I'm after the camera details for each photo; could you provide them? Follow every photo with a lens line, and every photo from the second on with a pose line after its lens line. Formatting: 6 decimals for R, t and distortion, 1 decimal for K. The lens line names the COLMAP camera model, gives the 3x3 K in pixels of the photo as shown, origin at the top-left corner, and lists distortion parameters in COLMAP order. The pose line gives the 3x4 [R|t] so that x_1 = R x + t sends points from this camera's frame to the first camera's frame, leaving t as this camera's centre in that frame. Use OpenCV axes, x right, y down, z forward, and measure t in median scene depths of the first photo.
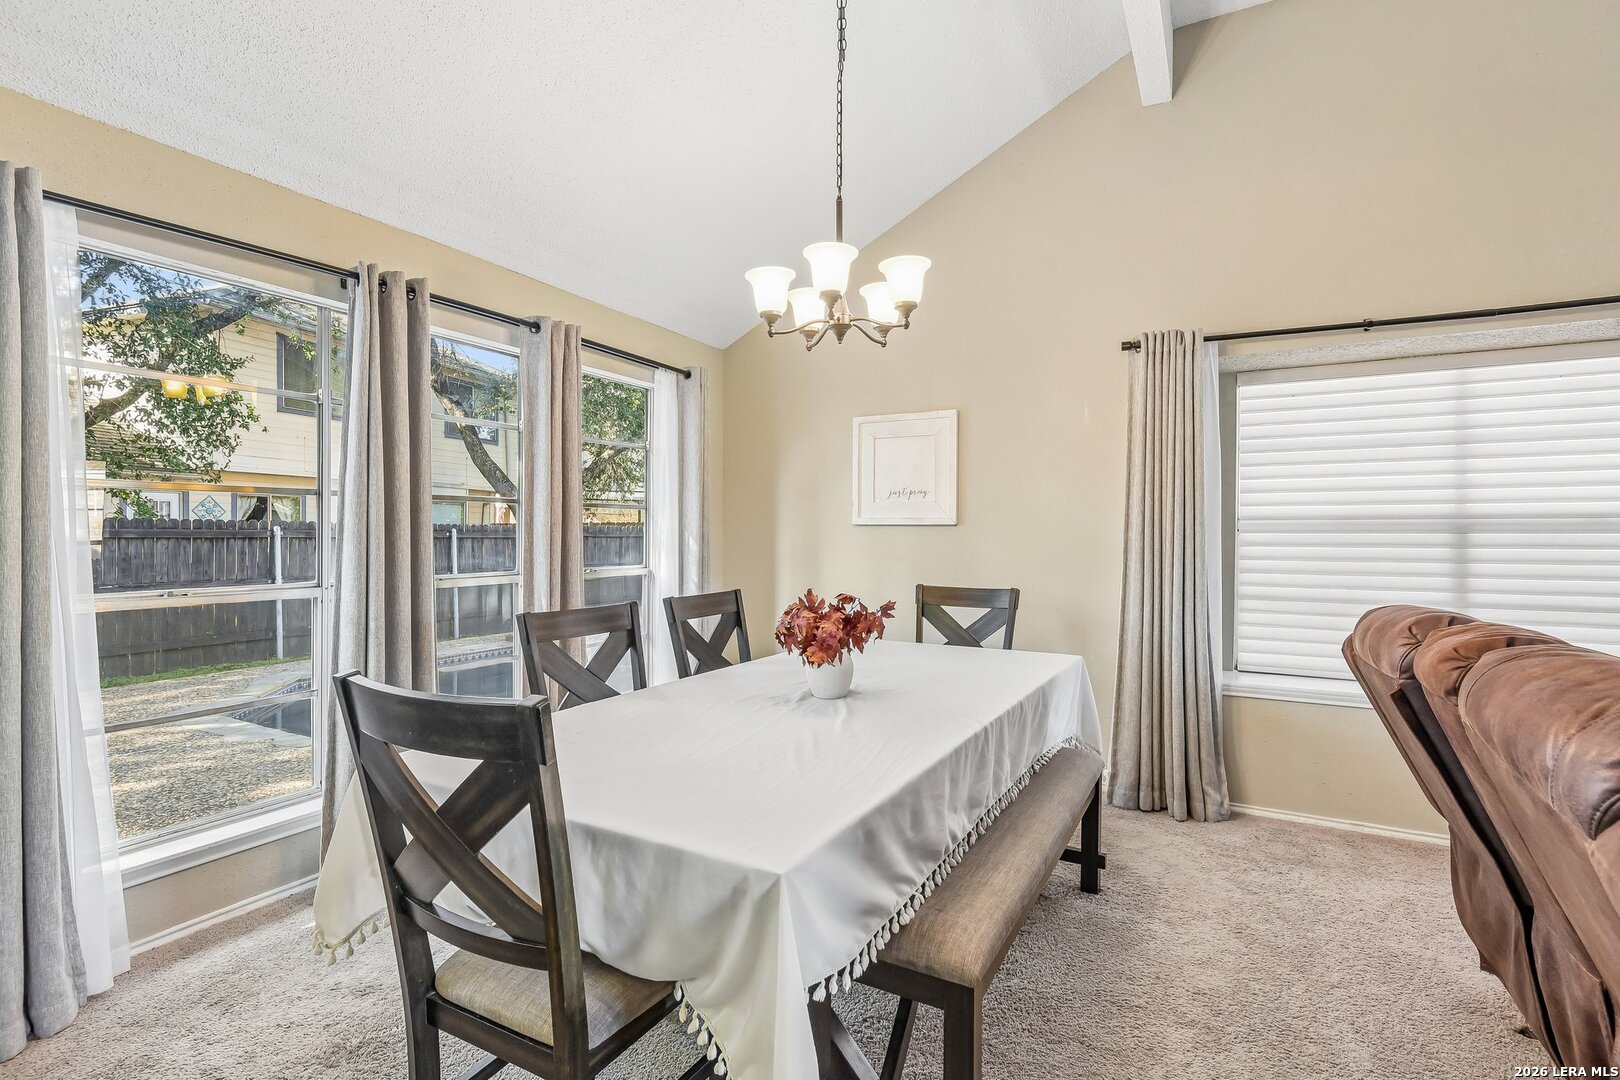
lens RADIAL K [[787.9, 0, 807.7], [0, 787.9, 537.3], [0, 0, 1]] dist [-0.000765, 0.000011]
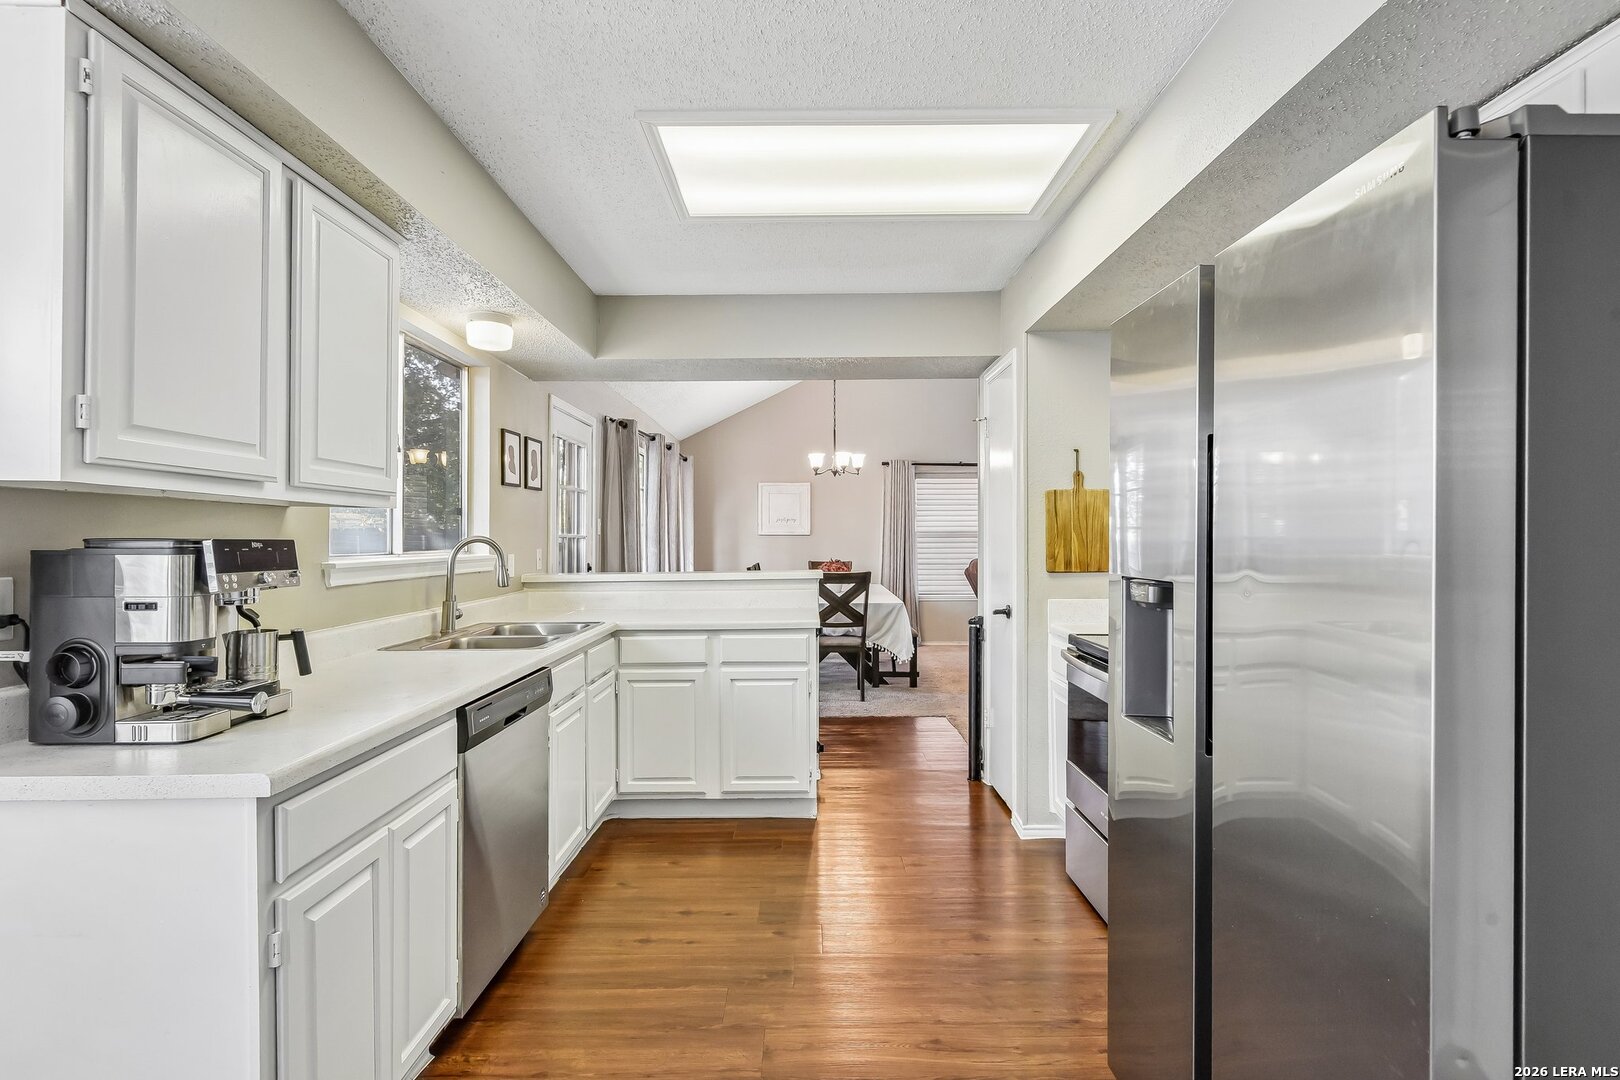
lens RADIAL K [[787.9, 0, 812.2], [0, 787.9, 539.0], [0, 0, 1]] dist [-0.000765, 0.000011]
pose [[0.877885, -0.004810, 0.478847, -1.029738], [0.005075, 0.999987, 0.000742, -0.006447], [-0.478844, 0.001779, 0.877898, -1.127868]]
